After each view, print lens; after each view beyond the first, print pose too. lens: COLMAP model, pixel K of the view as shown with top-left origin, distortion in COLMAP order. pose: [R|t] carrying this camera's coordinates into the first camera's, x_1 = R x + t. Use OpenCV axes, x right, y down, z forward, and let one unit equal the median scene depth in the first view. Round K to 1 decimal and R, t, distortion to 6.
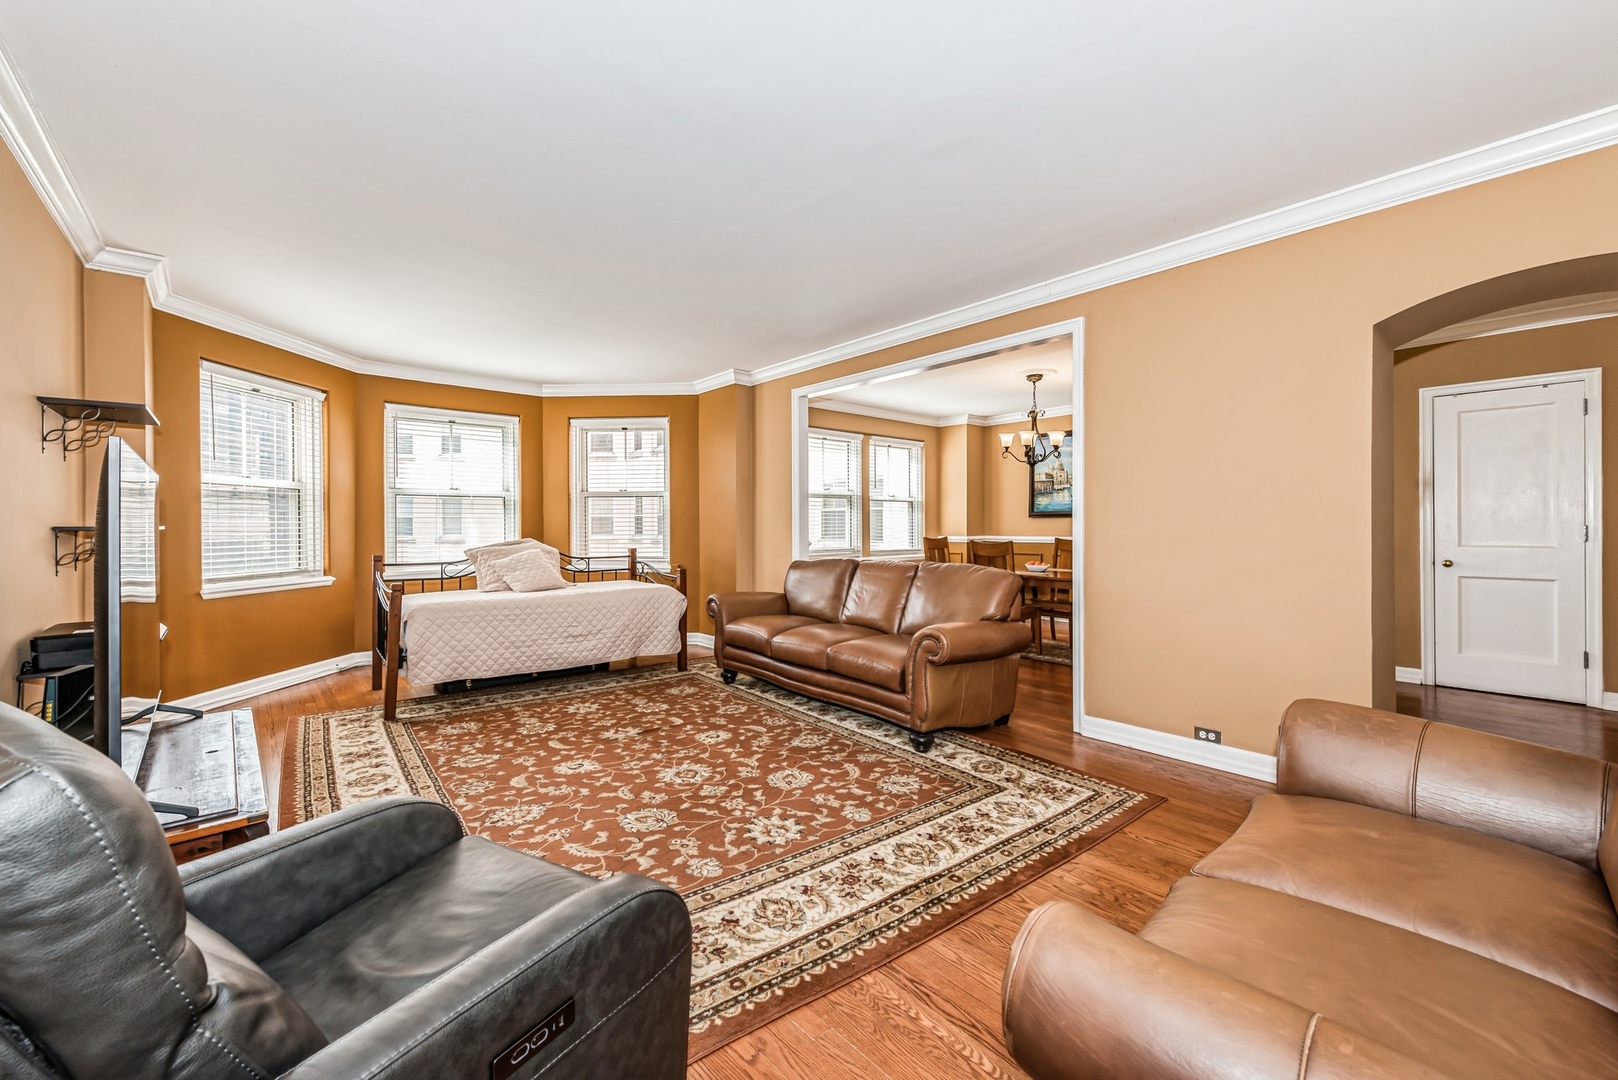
lens RADIAL K [[642.5, 0, 801.3], [0, 642.5, 526.2], [0, 0, 1]] dist [0.014333, -0.000291]
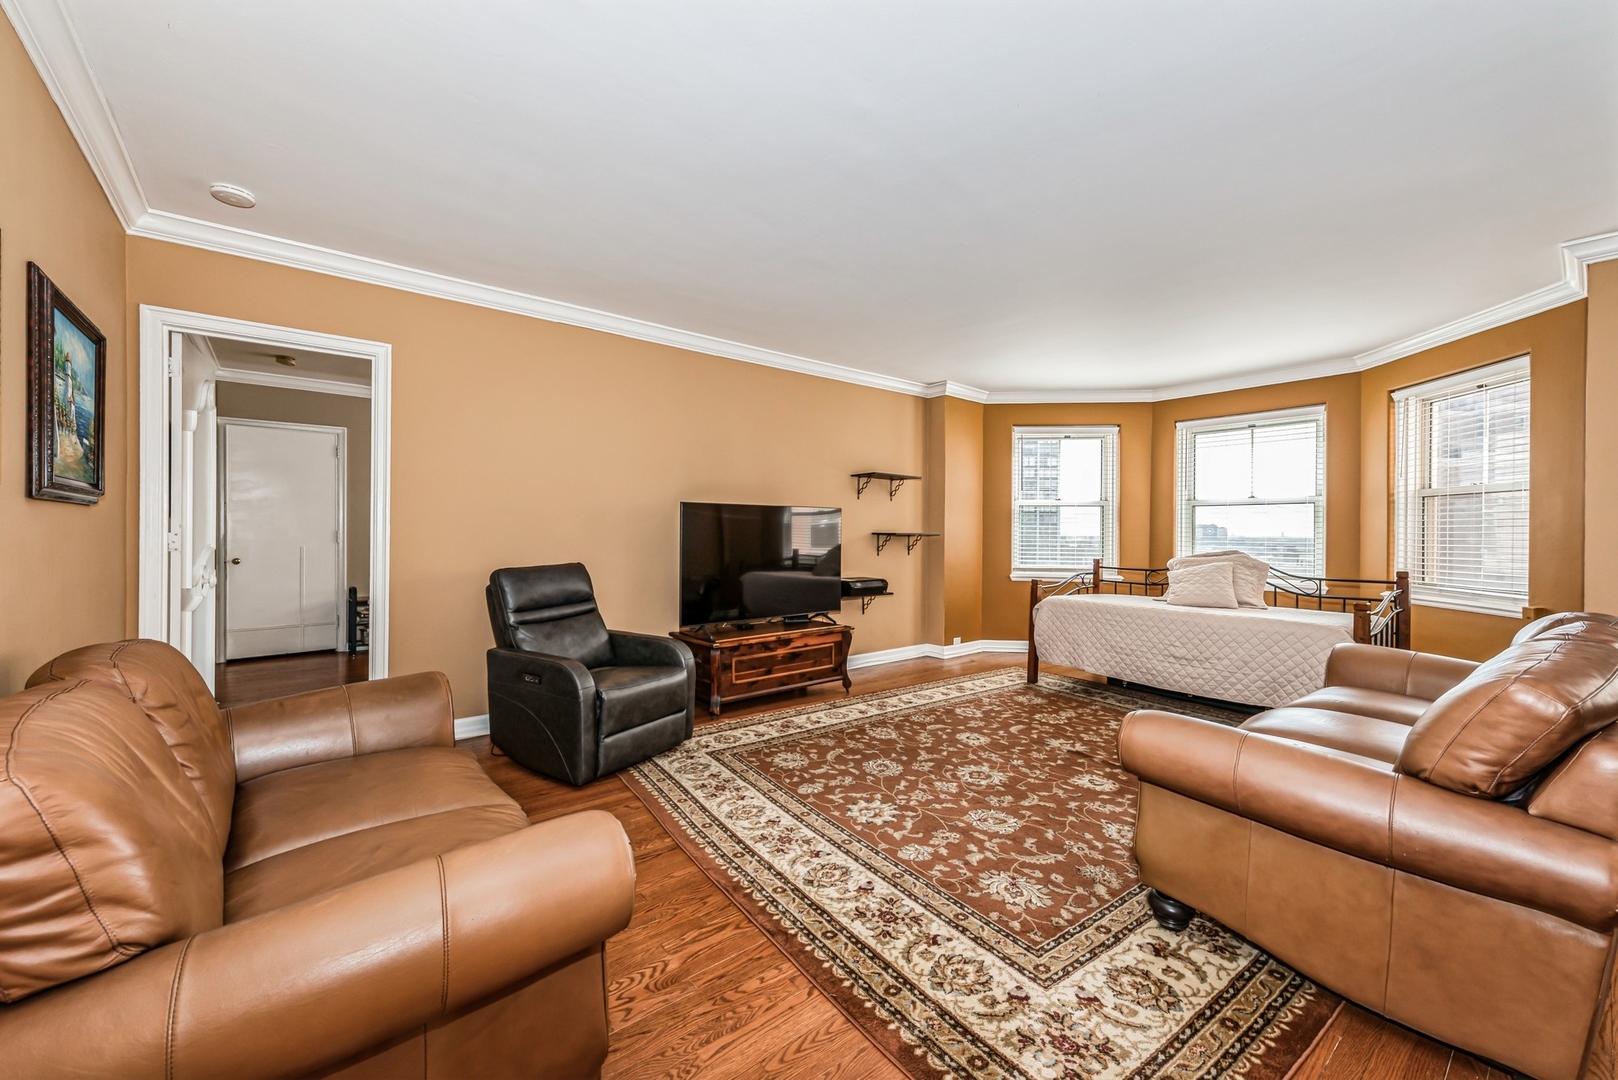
lens RADIAL K [[642.5, 0, 803.0], [0, 642.5, 533.7], [0, 0, 1]] dist [0.014333, -0.000291]
pose [[-0.047393, 0.006767, -0.998853, 0.865698], [-0.009074, 0.999933, 0.007205, -0.009106], [0.998835, 0.009405, -0.047329, 0.758784]]
